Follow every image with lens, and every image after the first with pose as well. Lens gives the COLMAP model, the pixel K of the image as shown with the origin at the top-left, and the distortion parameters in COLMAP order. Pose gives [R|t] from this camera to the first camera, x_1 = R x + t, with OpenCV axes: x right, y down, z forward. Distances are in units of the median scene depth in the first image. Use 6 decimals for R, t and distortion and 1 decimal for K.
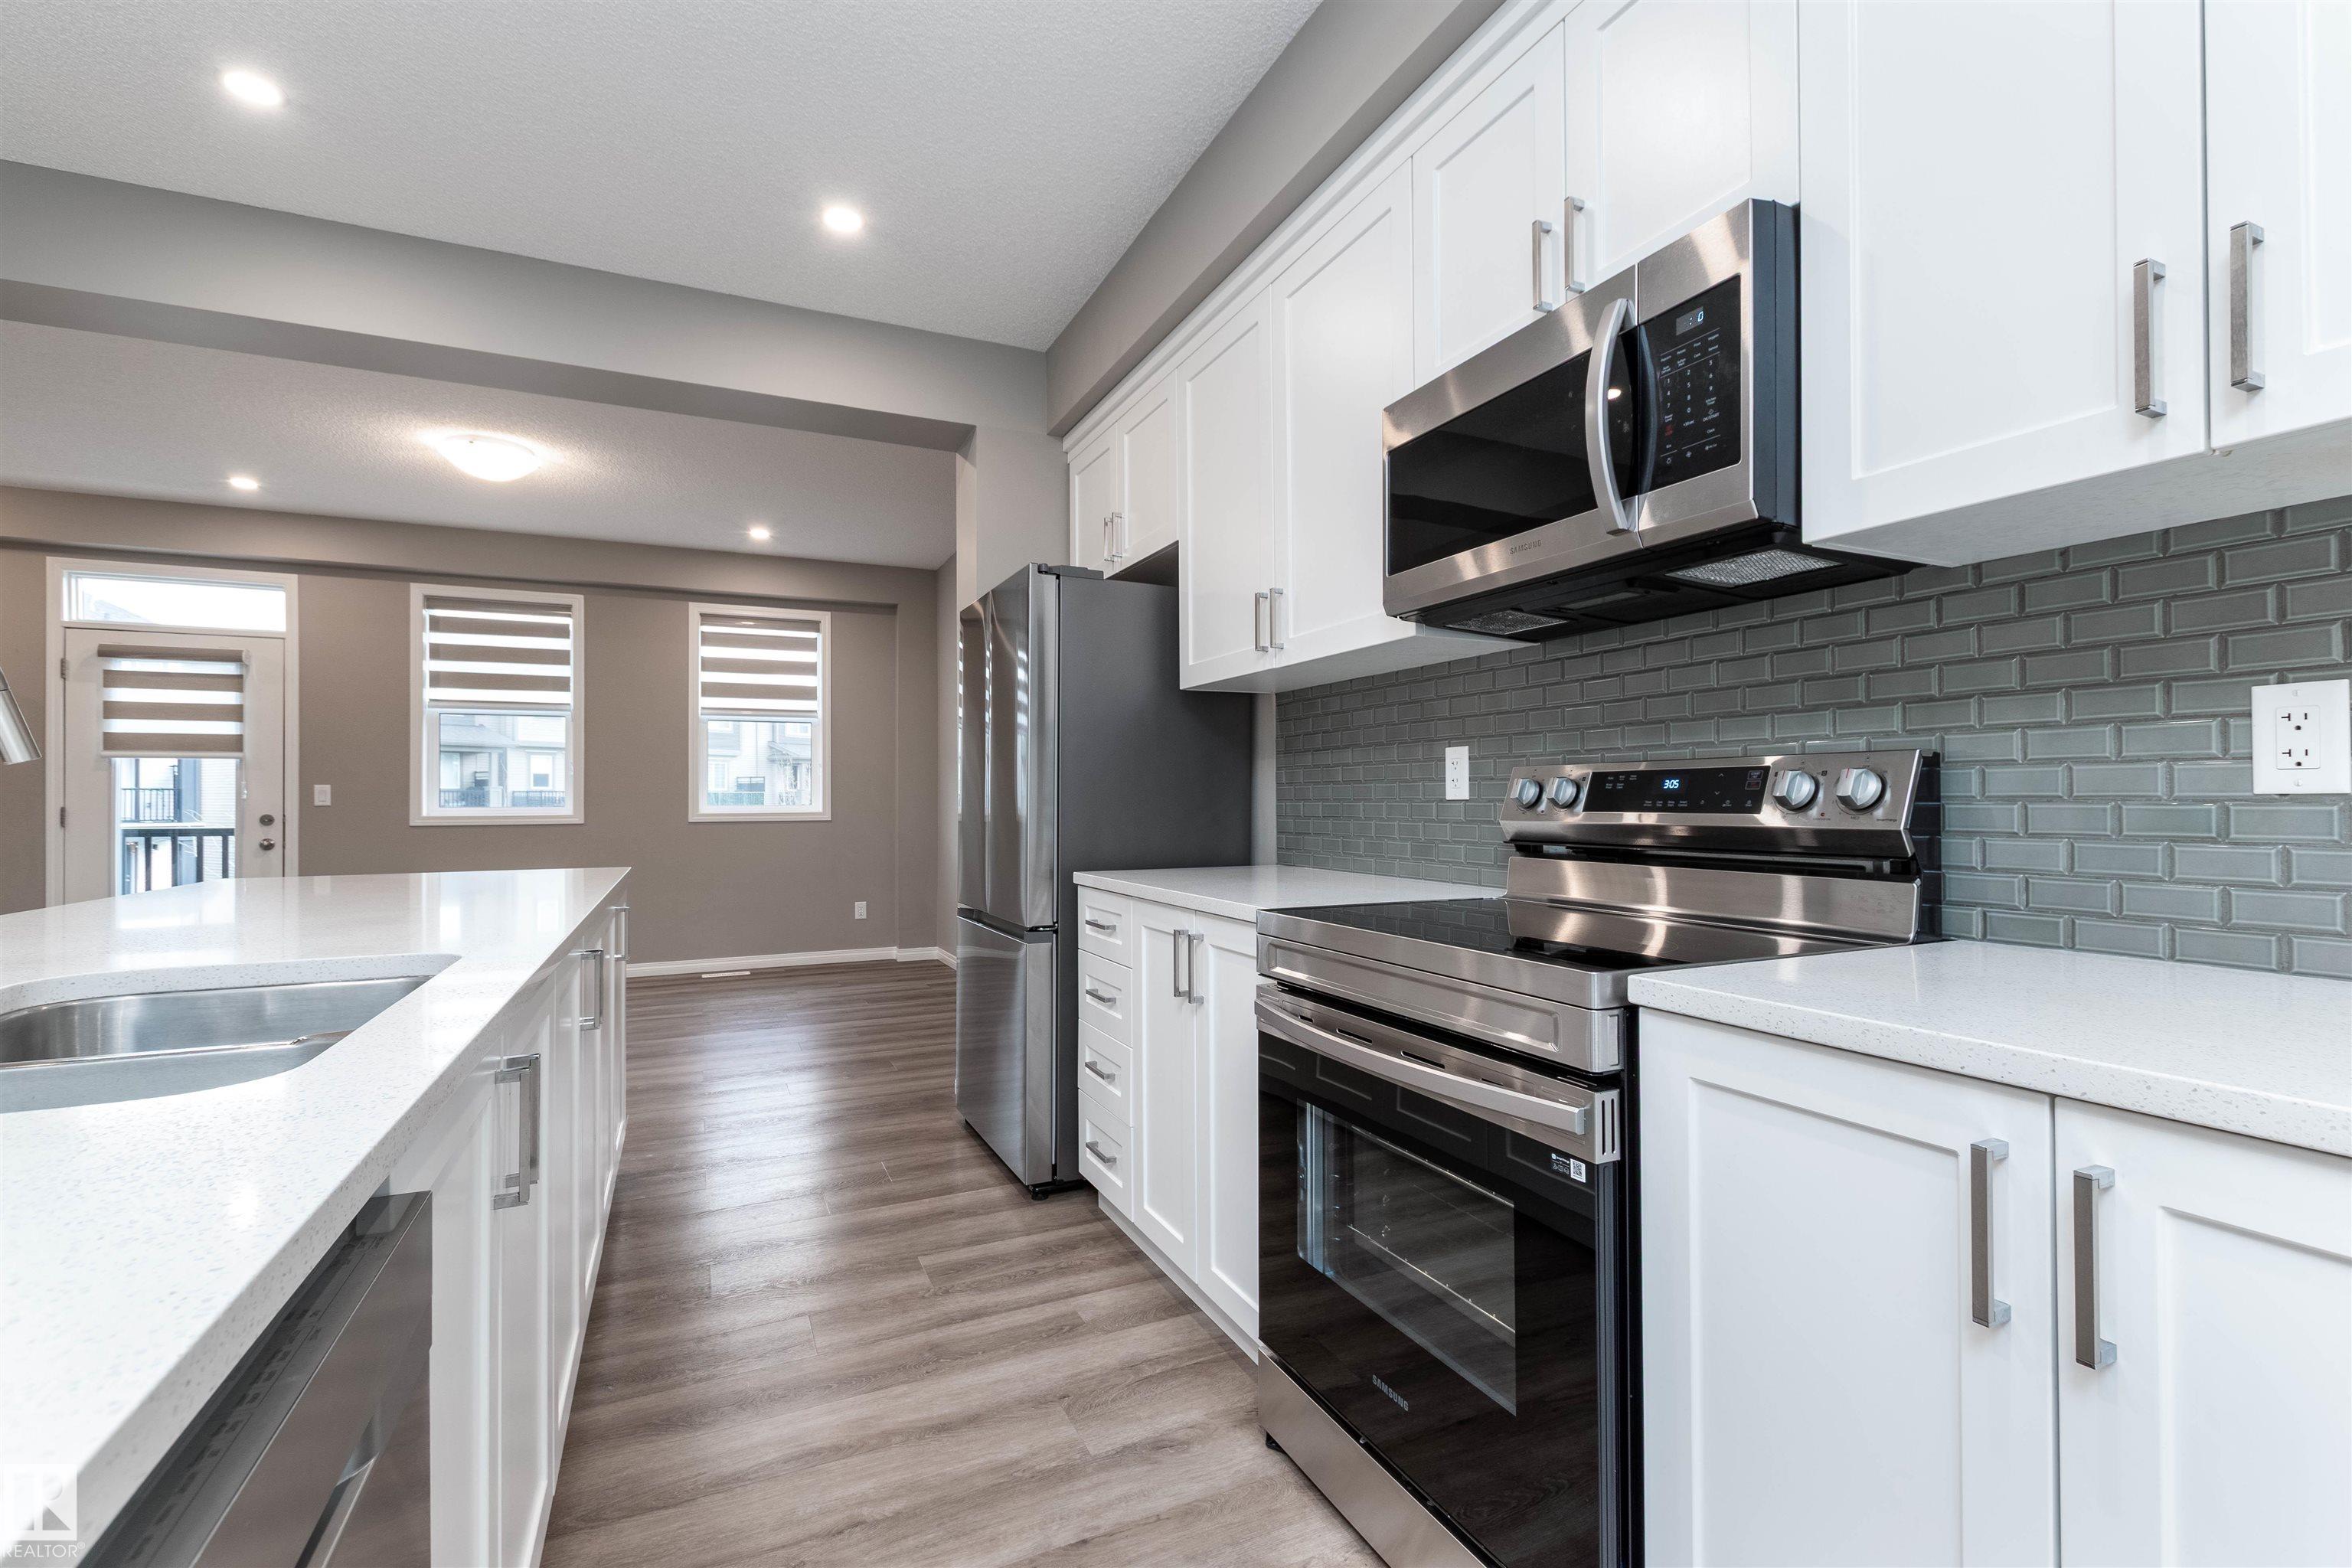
lens RADIAL K [[1024.3, 0, 1149.5], [0, 1024.3, 790.3], [0, 0, 1]] dist [0.005965, -0.002063]
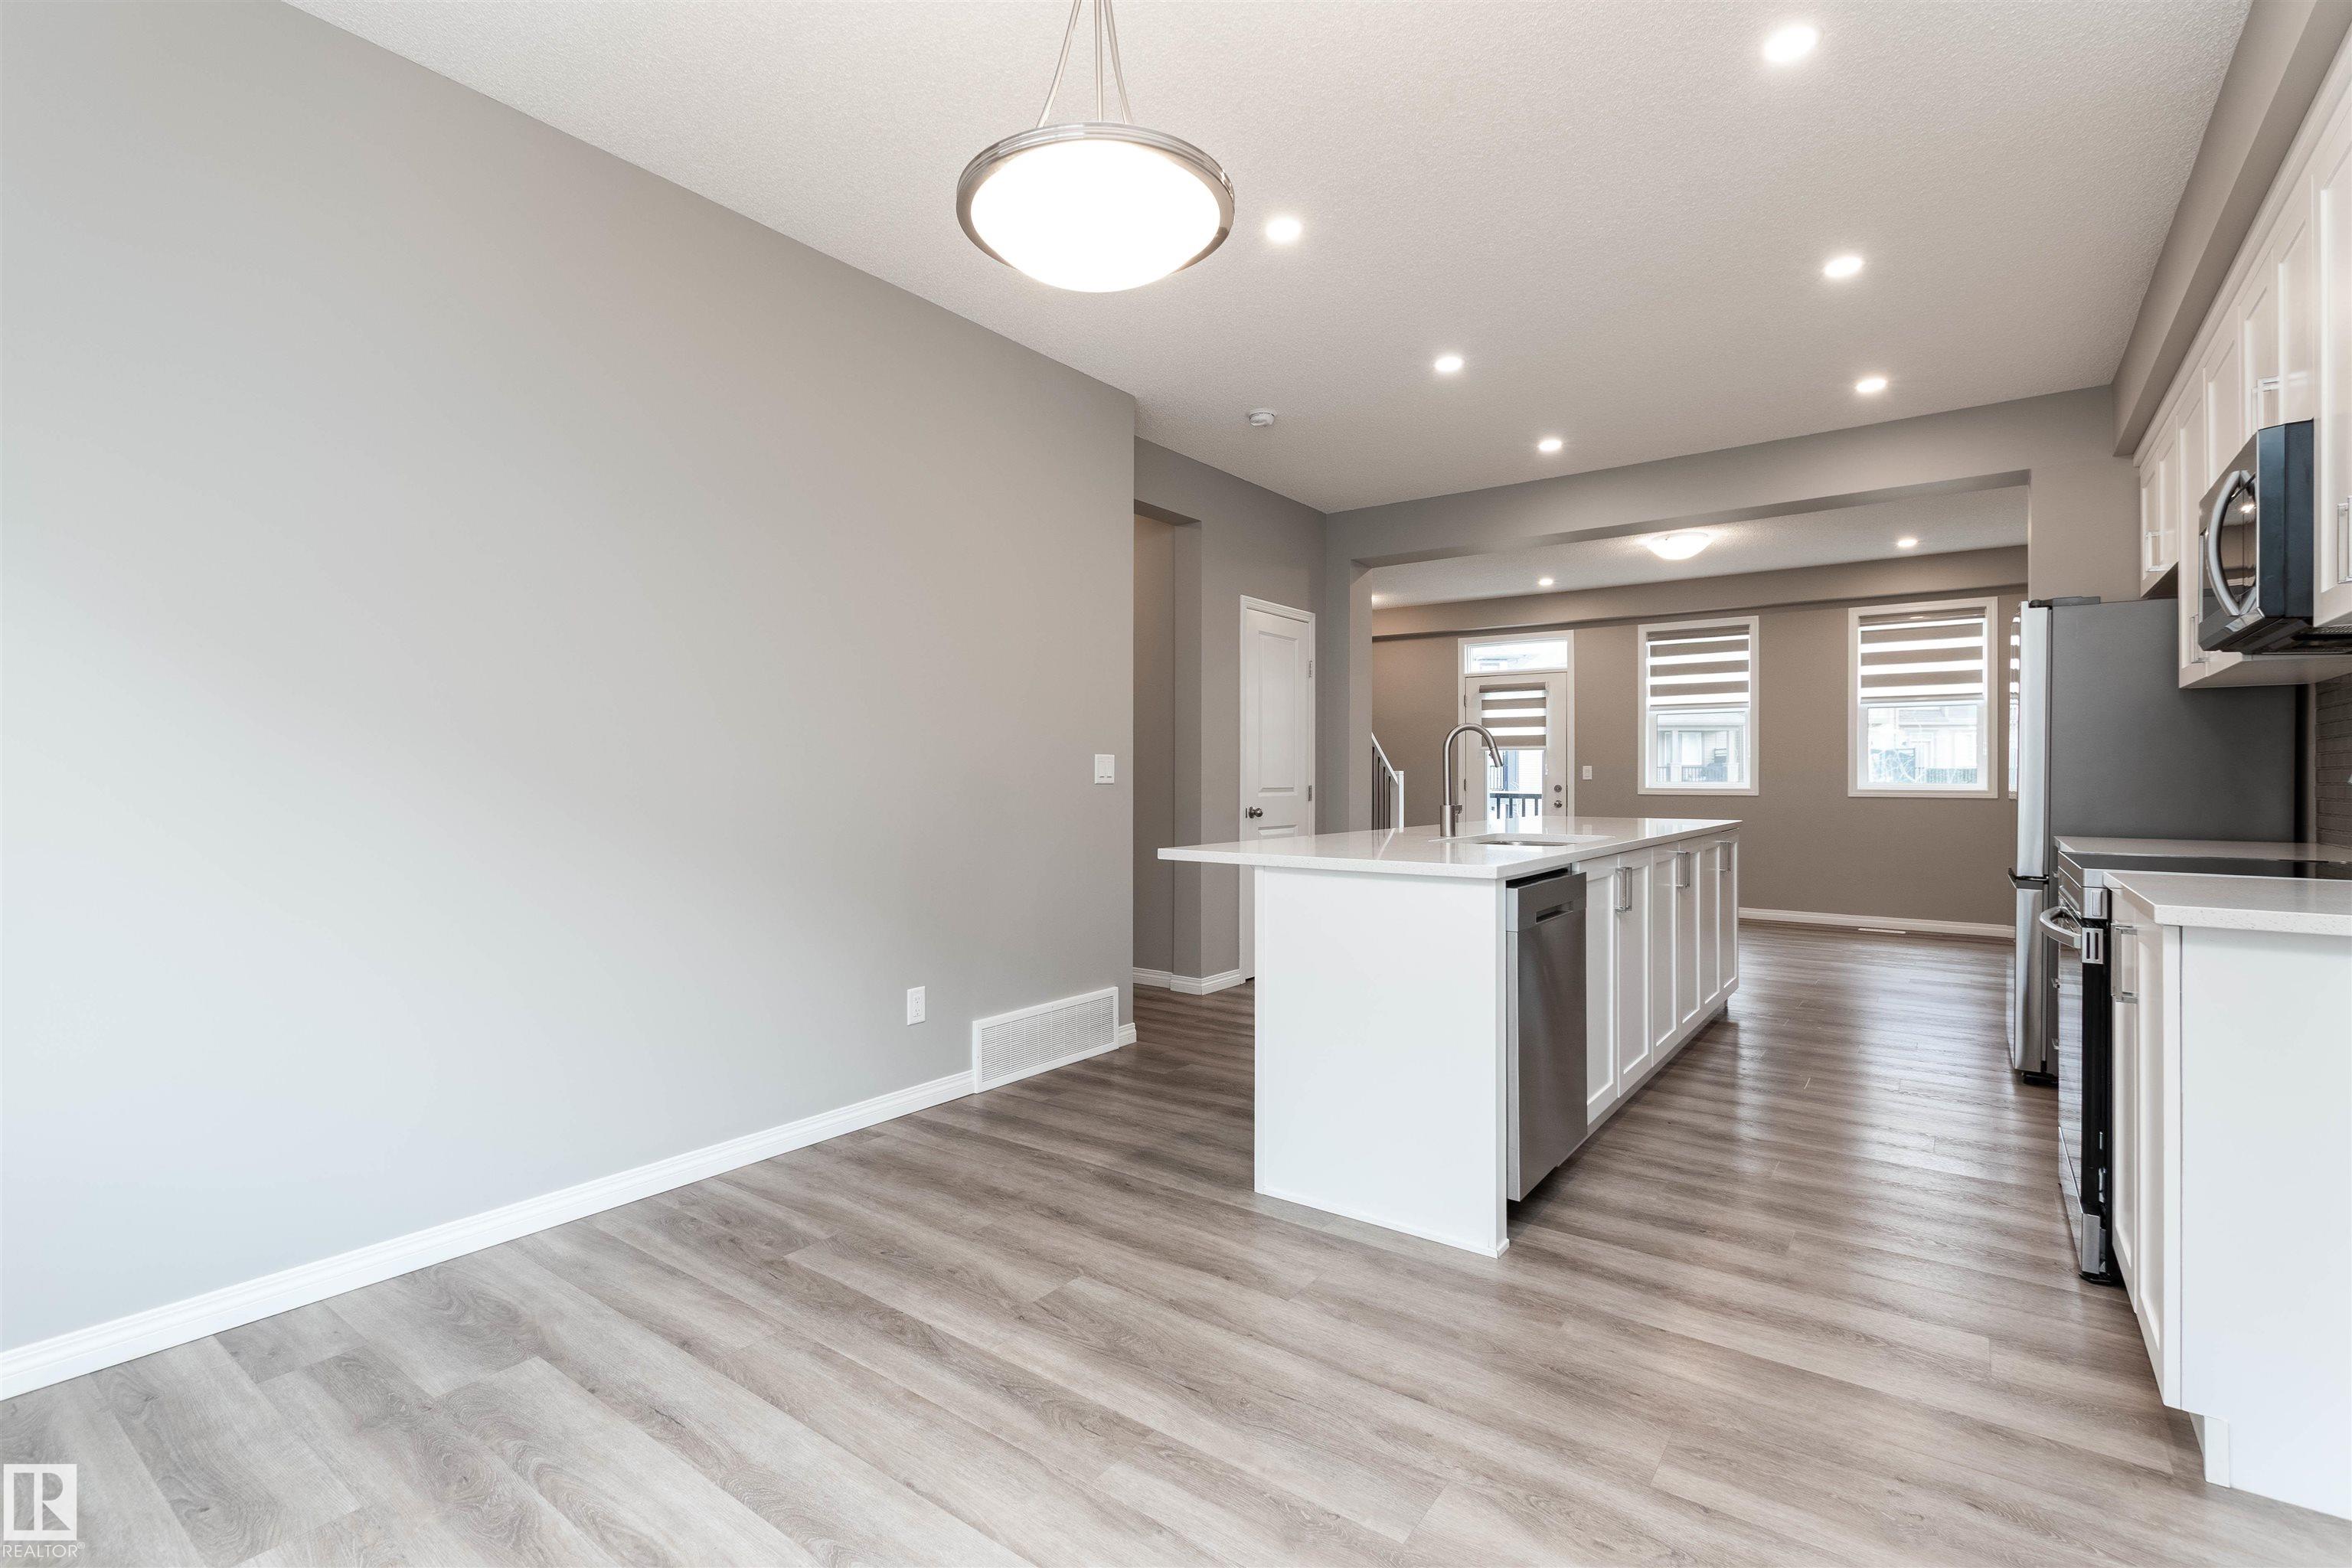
lens RADIAL K [[1024.3, 0, 1181.1], [0, 1024.3, 766.2], [0, 0, 1]] dist [0.005965, -0.002063]
pose [[0.485745, -0.001445, -0.874099, 0.223261], [0.001546, 0.999998, -0.000794, -0.003964], [0.874099, -0.000966, 0.485747, -0.255920]]
